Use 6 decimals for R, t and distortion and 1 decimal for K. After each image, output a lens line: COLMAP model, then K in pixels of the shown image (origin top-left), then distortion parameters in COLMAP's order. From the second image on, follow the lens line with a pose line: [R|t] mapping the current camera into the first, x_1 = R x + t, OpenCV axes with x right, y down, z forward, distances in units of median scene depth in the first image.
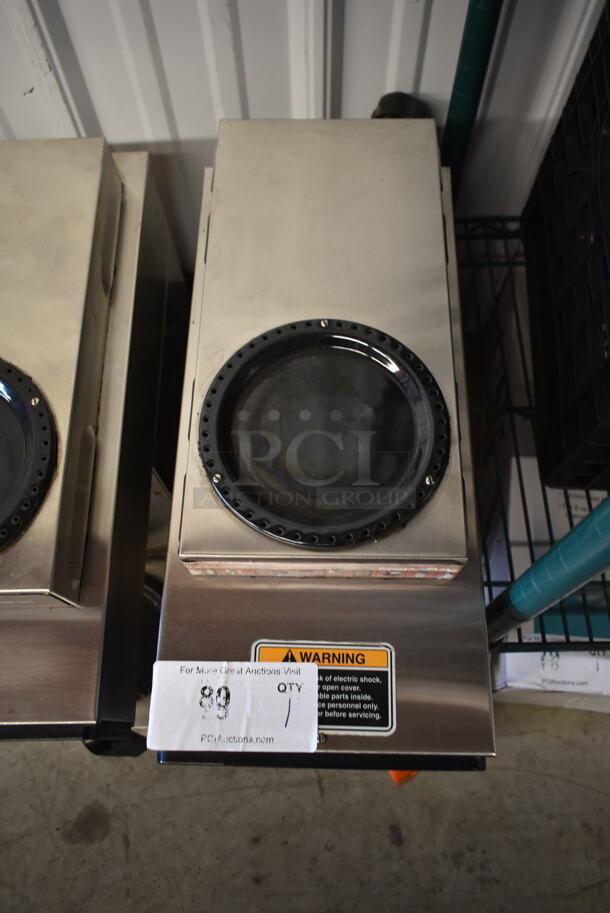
lens RADIAL K [[689.5, 0, 301.1], [0, 689.5, 449.2], [0, 0, 1]] dist [-0.015427, 0.001231]
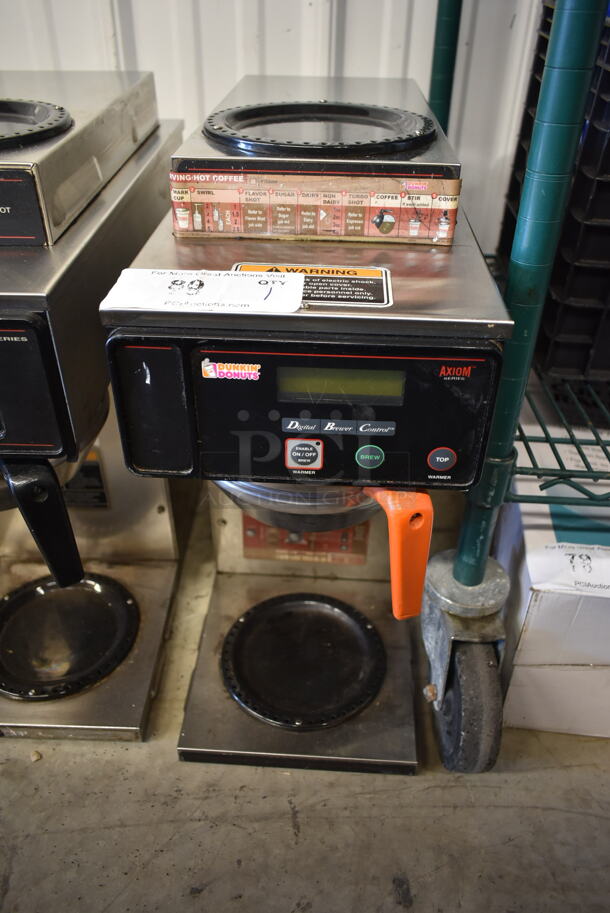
lens RADIAL K [[689.5, 0, 301.1], [0, 689.5, 449.2], [0, 0, 1]] dist [-0.015427, 0.001231]
pose [[0.998721, 0.050089, -0.006946, 0.020896], [-0.046401, 0.853123, -0.519643, 0.548390], [-0.020102, 0.519300, 0.854355, 0.195375]]
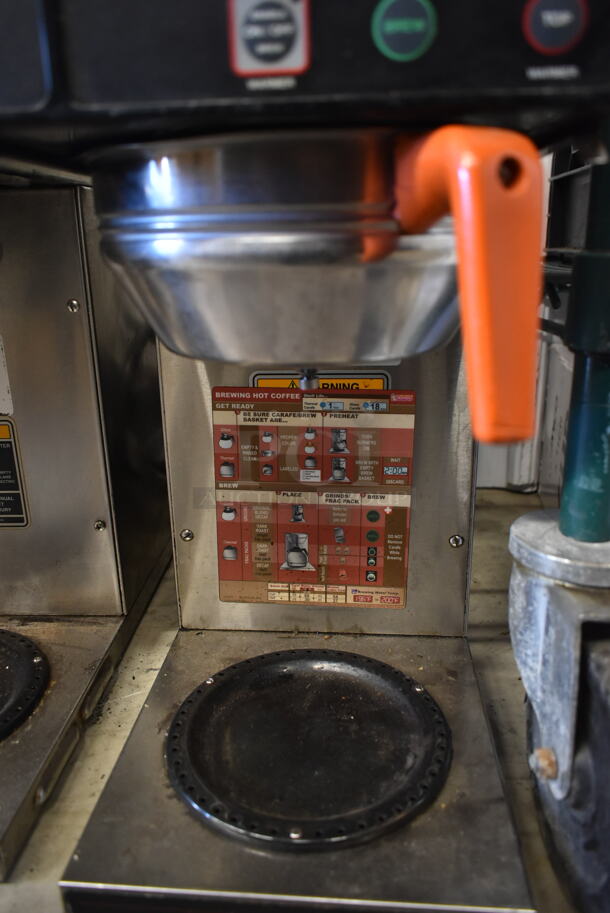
lens RADIAL K [[689.5, 0, 301.1], [0, 689.5, 449.2], [0, 0, 1]] dist [-0.015427, 0.001231]
pose [[0.998104, 0.025127, -0.056188, 0.048897], [-0.059108, 0.645897, -0.761133, 0.571234], [0.017166, 0.763011, 0.646157, 0.586666]]
